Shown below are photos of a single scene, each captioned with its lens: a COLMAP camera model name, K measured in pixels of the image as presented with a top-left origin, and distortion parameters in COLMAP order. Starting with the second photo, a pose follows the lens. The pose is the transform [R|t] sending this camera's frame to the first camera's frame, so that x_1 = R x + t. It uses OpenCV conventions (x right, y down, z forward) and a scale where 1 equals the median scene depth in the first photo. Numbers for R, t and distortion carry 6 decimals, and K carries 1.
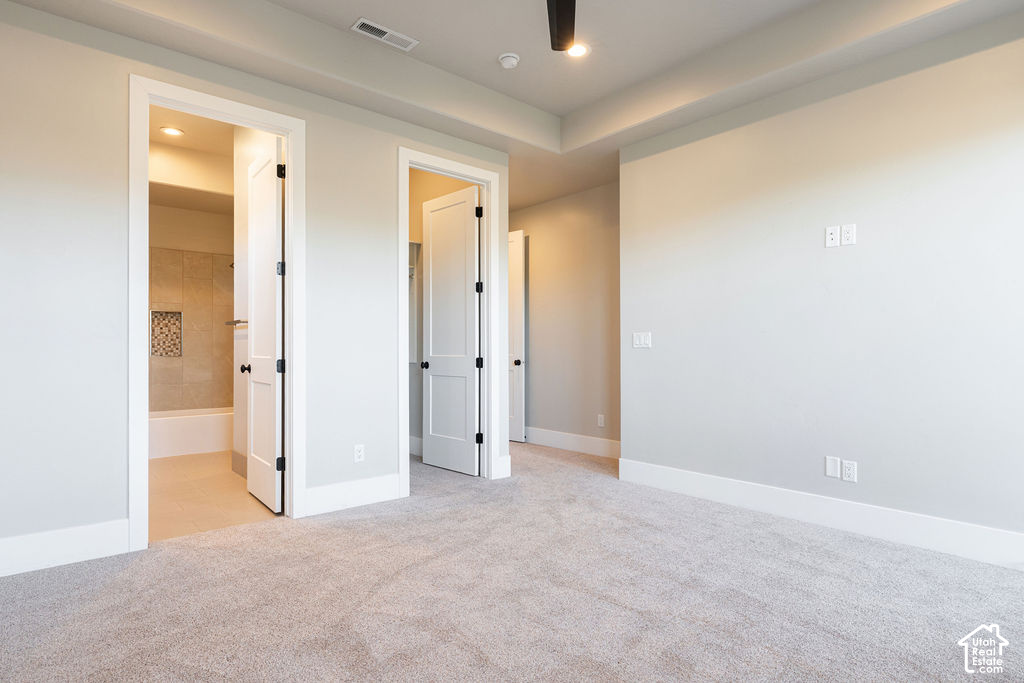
lens RADIAL K [[549.6, 0, 509.6], [0, 549.6, 347.4], [0, 0, 1]] dist [0.000819, -0.000392]
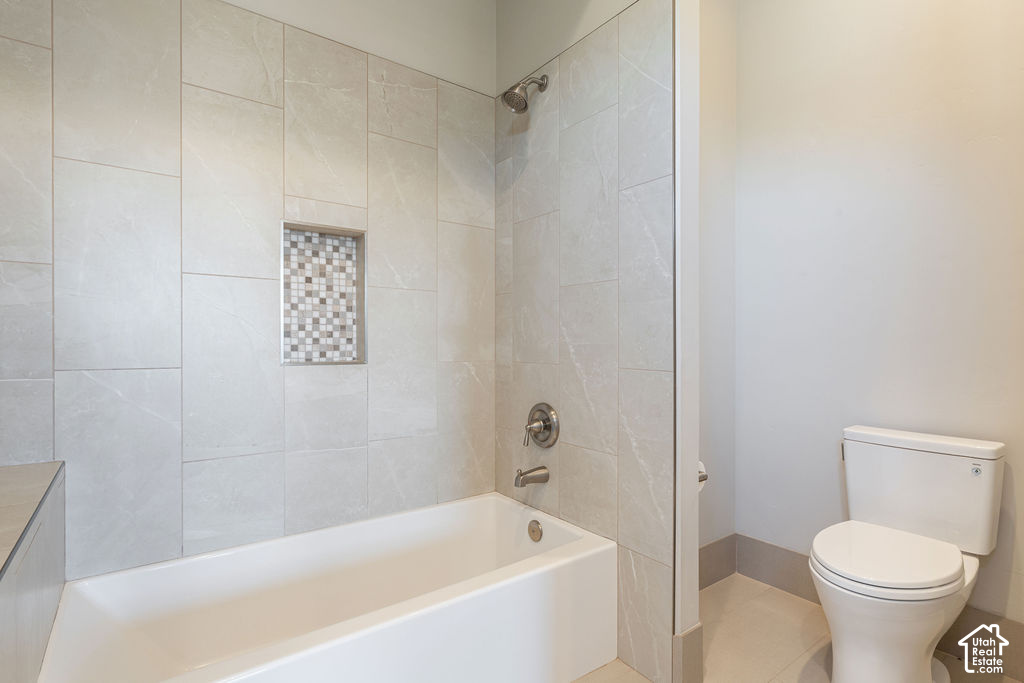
lens RADIAL K [[503.7, 0, 512.6], [0, 503.7, 345.6], [0, 0, 1]] dist [-0.004172, 0.001243]
pose [[0.997977, 0.004657, -0.063408, -0.485788], [-0.003644, 0.999864, 0.016072, 0.000007], [0.063474, -0.015808, 0.997858, 0.695302]]
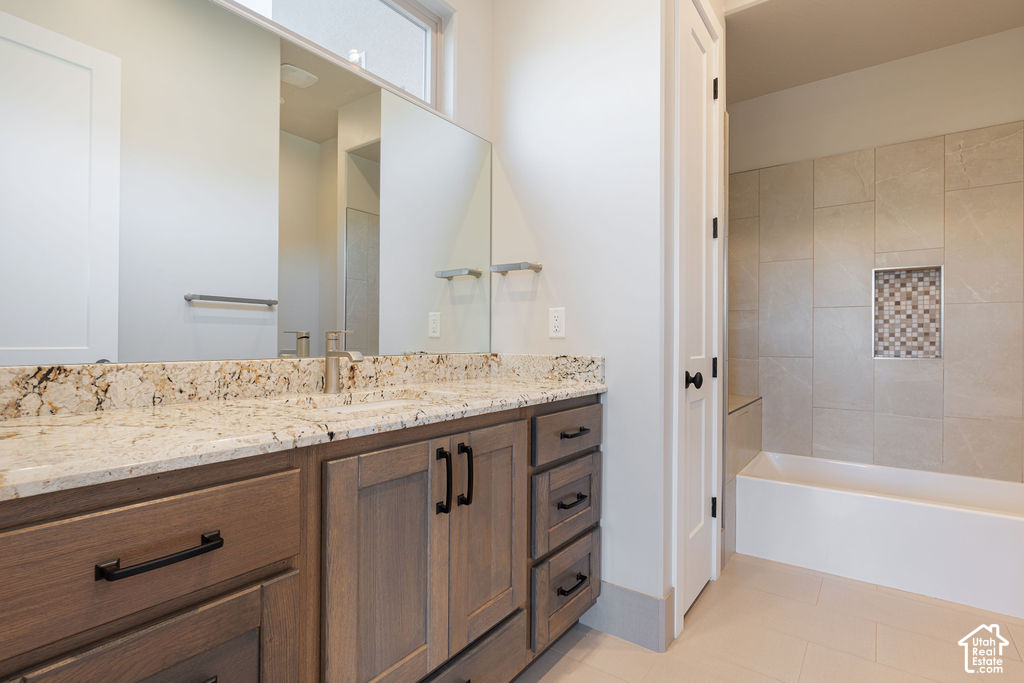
lens RADIAL K [[503.7, 0, 513.8], [0, 503.7, 345.0], [0, 0, 1]] dist [-0.004172, 0.001243]
pose [[0.227850, 0.004473, -0.973686, -0.260465], [0.002258, 0.999984, 0.005122, 0.000697], [0.973694, -0.003365, 0.227836, 0.545444]]
